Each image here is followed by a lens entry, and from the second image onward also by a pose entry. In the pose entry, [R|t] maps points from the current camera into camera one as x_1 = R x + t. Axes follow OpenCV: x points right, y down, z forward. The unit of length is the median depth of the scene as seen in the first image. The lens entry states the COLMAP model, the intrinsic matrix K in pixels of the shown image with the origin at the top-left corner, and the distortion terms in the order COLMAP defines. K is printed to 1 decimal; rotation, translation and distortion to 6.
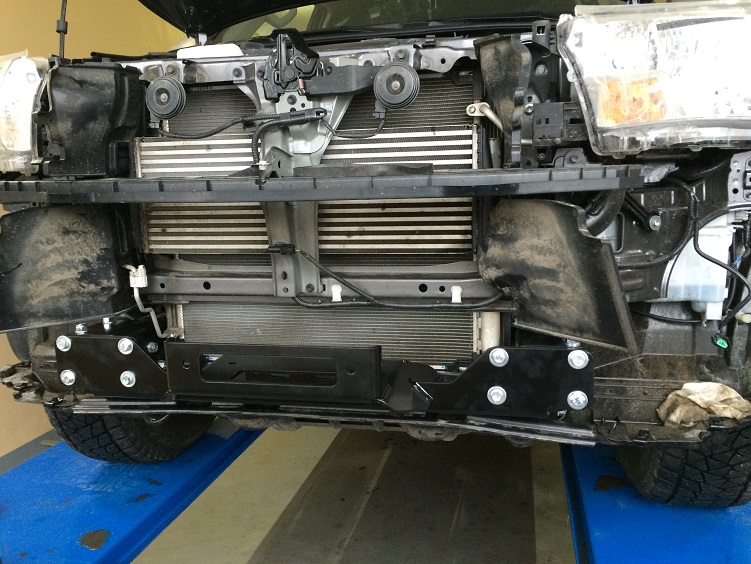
lens RADIAL K [[628.2, 0, 375.5], [0, 628.2, 282.0], [0, 0, 1]] dist [0.059870, 0.001948]
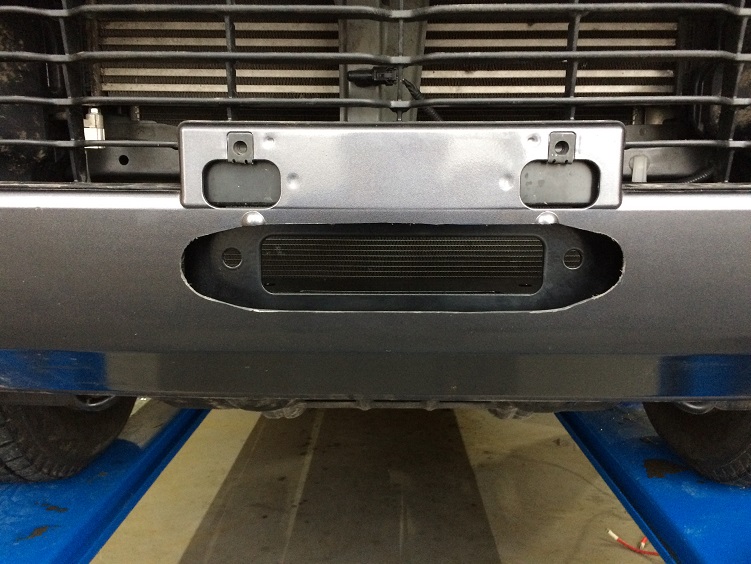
lens RADIAL K [[634.6, 0, 375.5], [0, 634.6, 282.0], [0, 0, 1]] dist [0.073312, -0.130816]
pose [[0.978186, 0.000609, 0.207731, -0.140993], [0.002087, 0.999916, -0.012758, 0.074940], [-0.207721, 0.012914, 0.978103, 0.233224]]
